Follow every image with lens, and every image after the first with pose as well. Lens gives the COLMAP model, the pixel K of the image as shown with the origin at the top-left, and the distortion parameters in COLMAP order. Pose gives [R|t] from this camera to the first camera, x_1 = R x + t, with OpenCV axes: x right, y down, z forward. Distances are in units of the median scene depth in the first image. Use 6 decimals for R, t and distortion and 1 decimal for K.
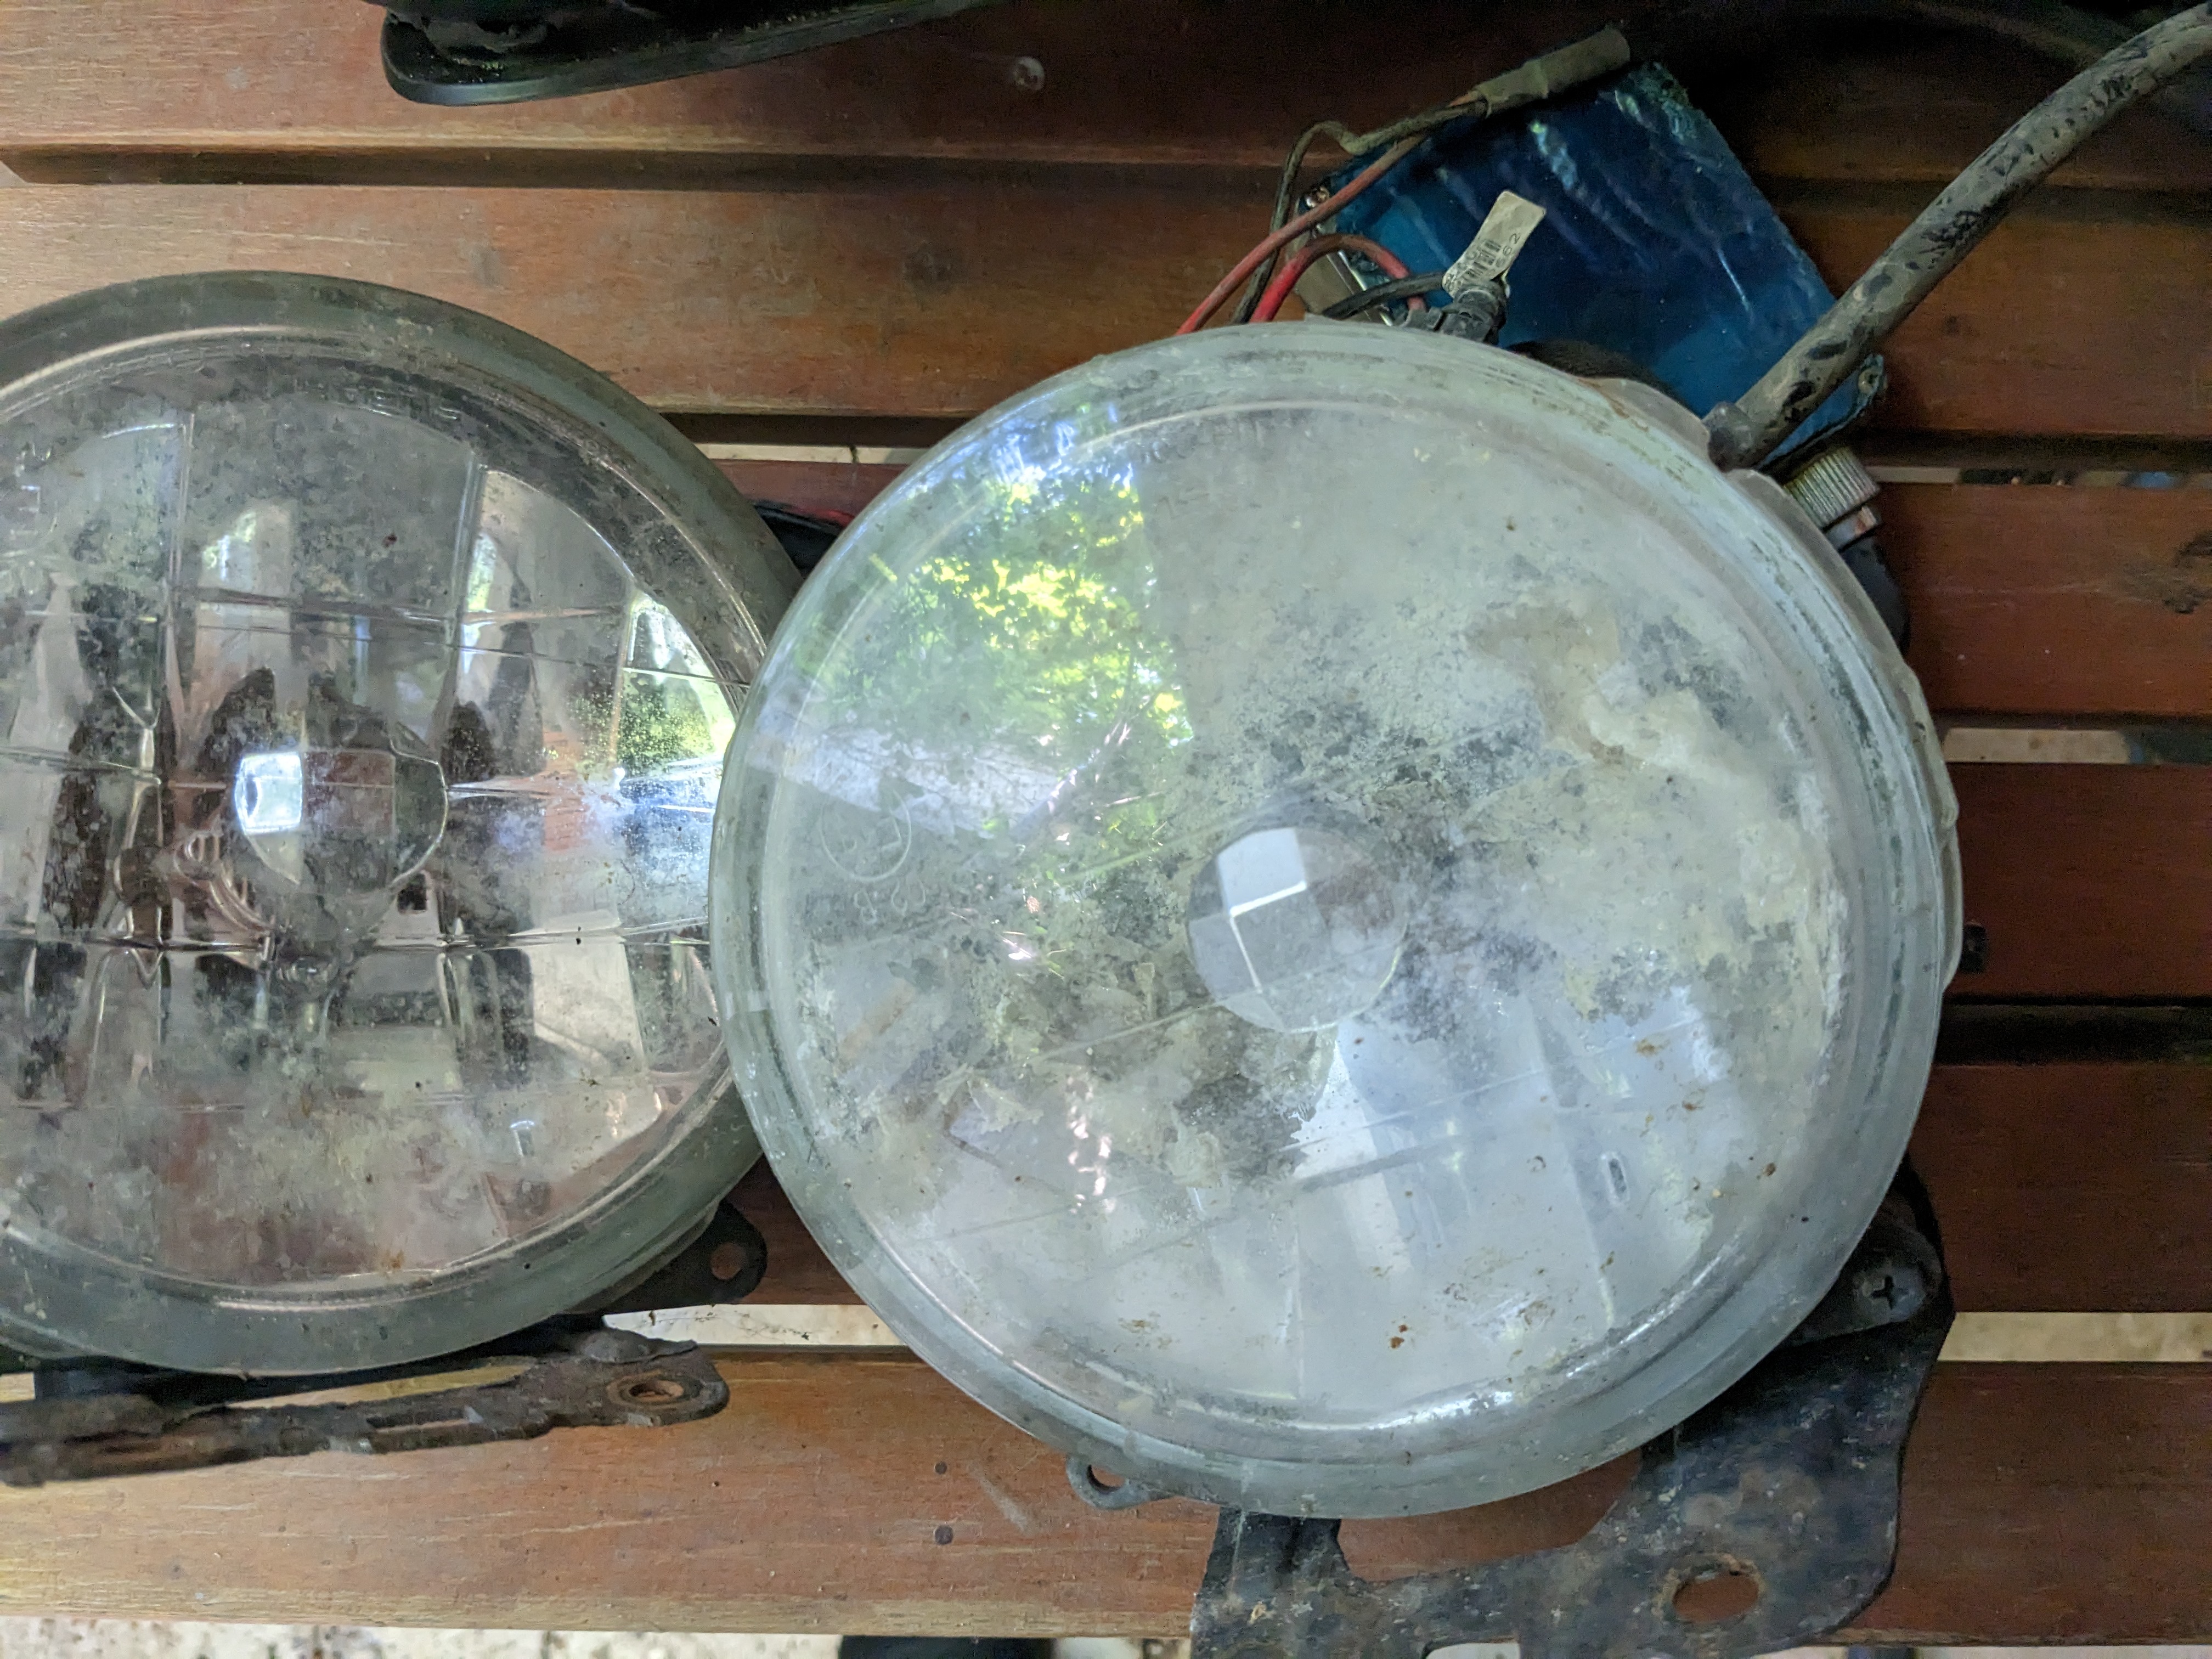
lens RADIAL K [[1744.9, 0, 1151.0], [0, 1744.9, 844.4], [0, 0, 1]] dist [0.018460, -0.067082]
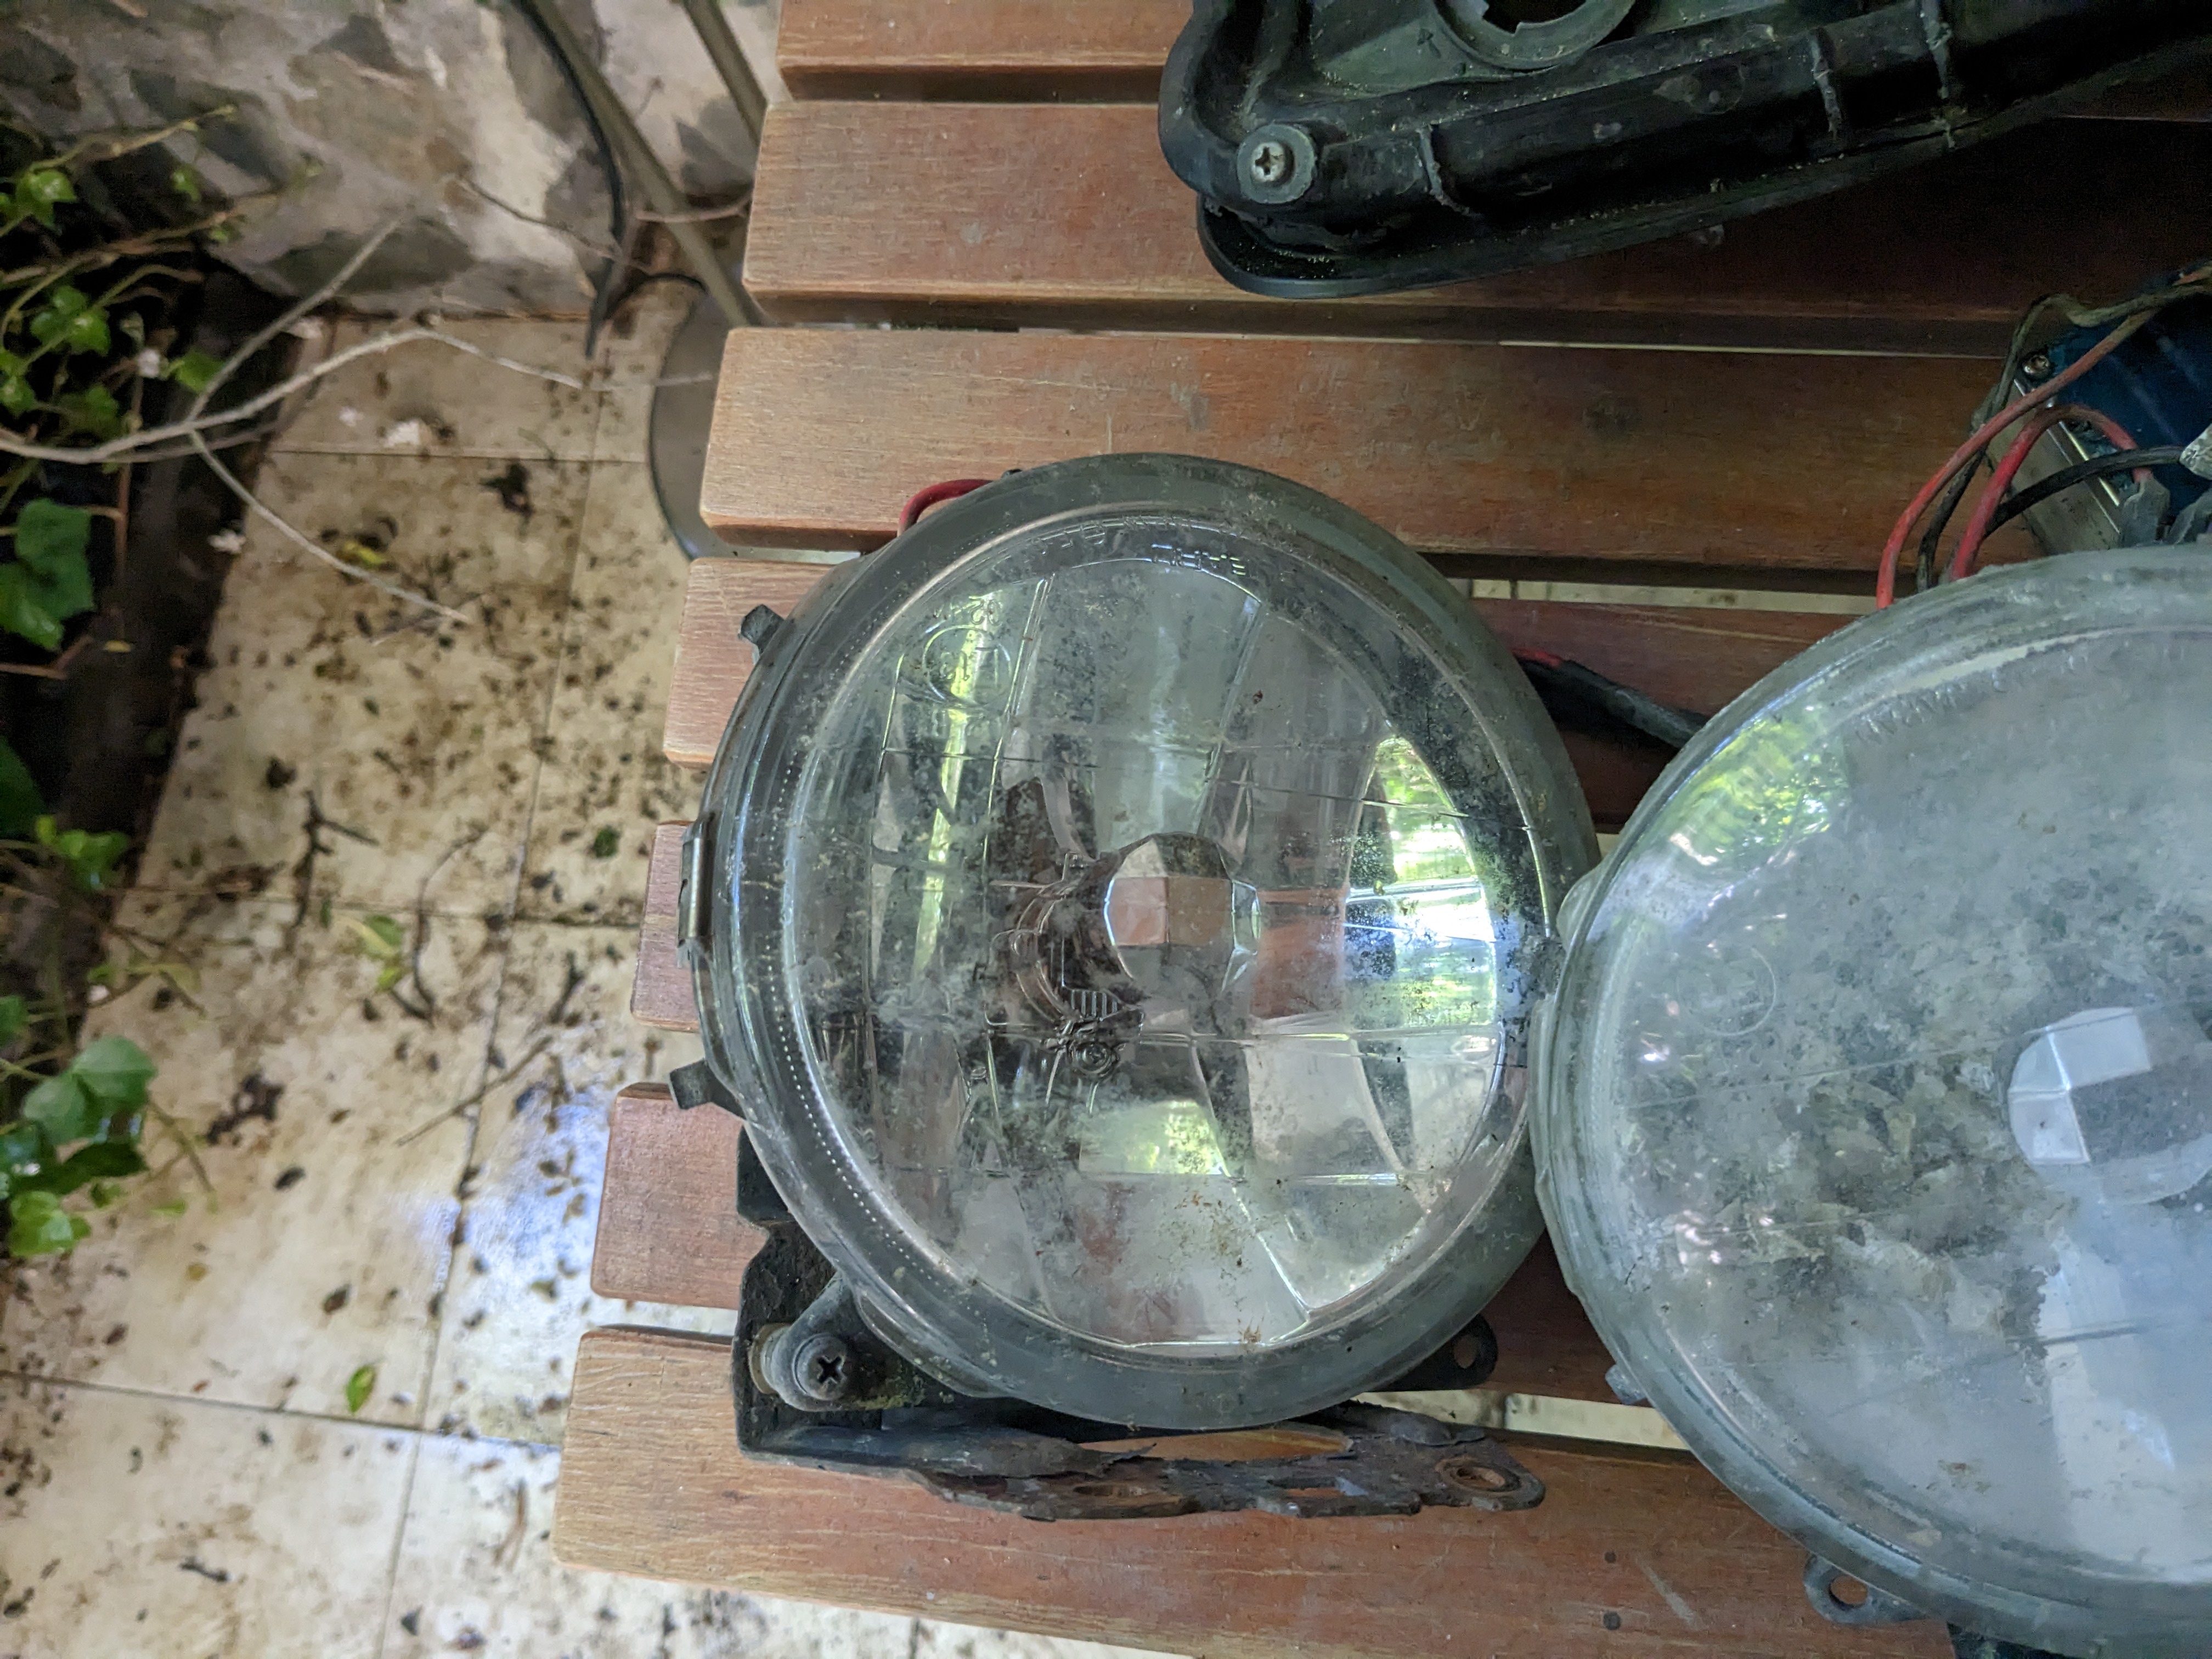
lens RADIAL K [[1744.9, 0, 1088.8], [0, 1744.9, 860.2], [0, 0, 1]] dist [0.018460, -0.067082]
pose [[0.984300, 0.055434, -0.167572, -0.281597], [-0.056448, 0.998405, -0.001288, -0.048674], [0.167234, 0.010727, 0.985859, -0.108034]]
